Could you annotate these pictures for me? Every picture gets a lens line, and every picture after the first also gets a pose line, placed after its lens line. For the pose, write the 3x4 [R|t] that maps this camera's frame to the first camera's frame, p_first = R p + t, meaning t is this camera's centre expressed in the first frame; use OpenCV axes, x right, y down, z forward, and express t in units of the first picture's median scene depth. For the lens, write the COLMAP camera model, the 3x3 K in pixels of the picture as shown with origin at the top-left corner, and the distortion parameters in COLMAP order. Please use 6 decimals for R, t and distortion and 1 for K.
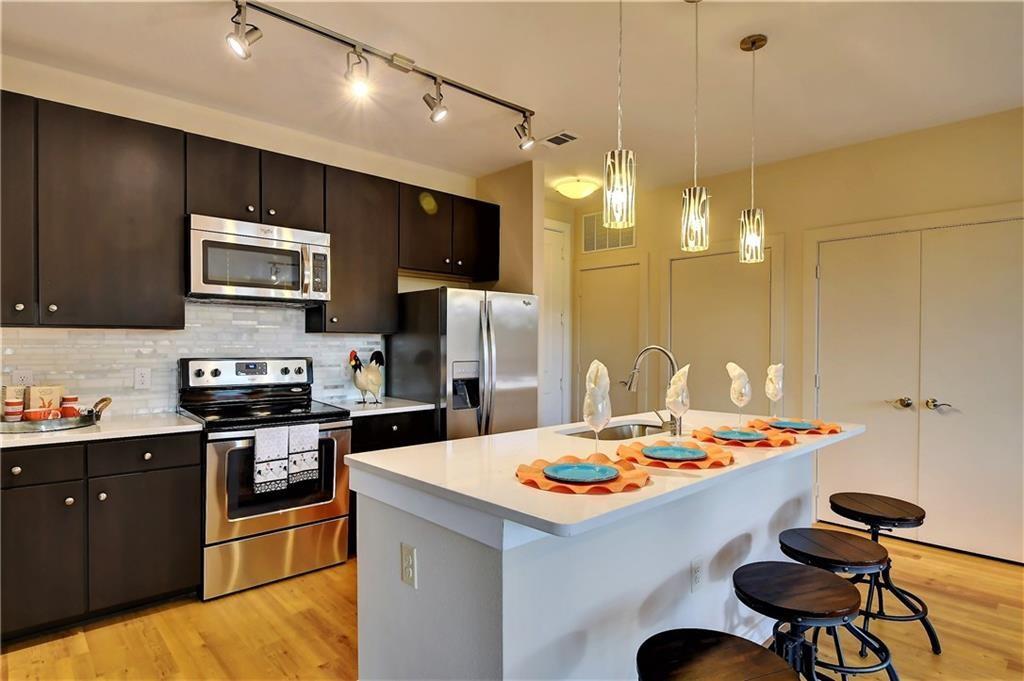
lens RADIAL K [[552.8, 0, 513.8], [0, 552.8, 345.0], [0, 0, 1]] dist [-0.001564, -0.000352]
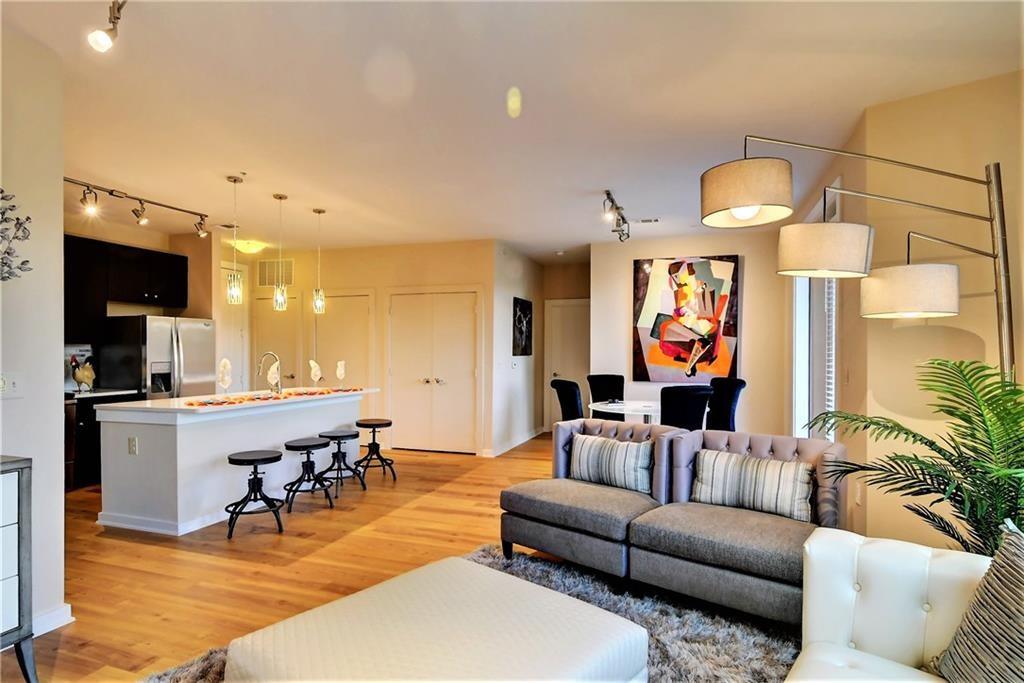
lens RADIAL K [[542.9, 0, 518.7], [0, 542.9, 353.8], [0, 0, 1]] dist [-0.019058, -0.001227]
pose [[0.878068, -0.003865, 0.478520, 0.075151], [0.001944, 0.999988, 0.004511, 0.000603], [-0.478532, -0.003030, 0.878065, -0.845105]]
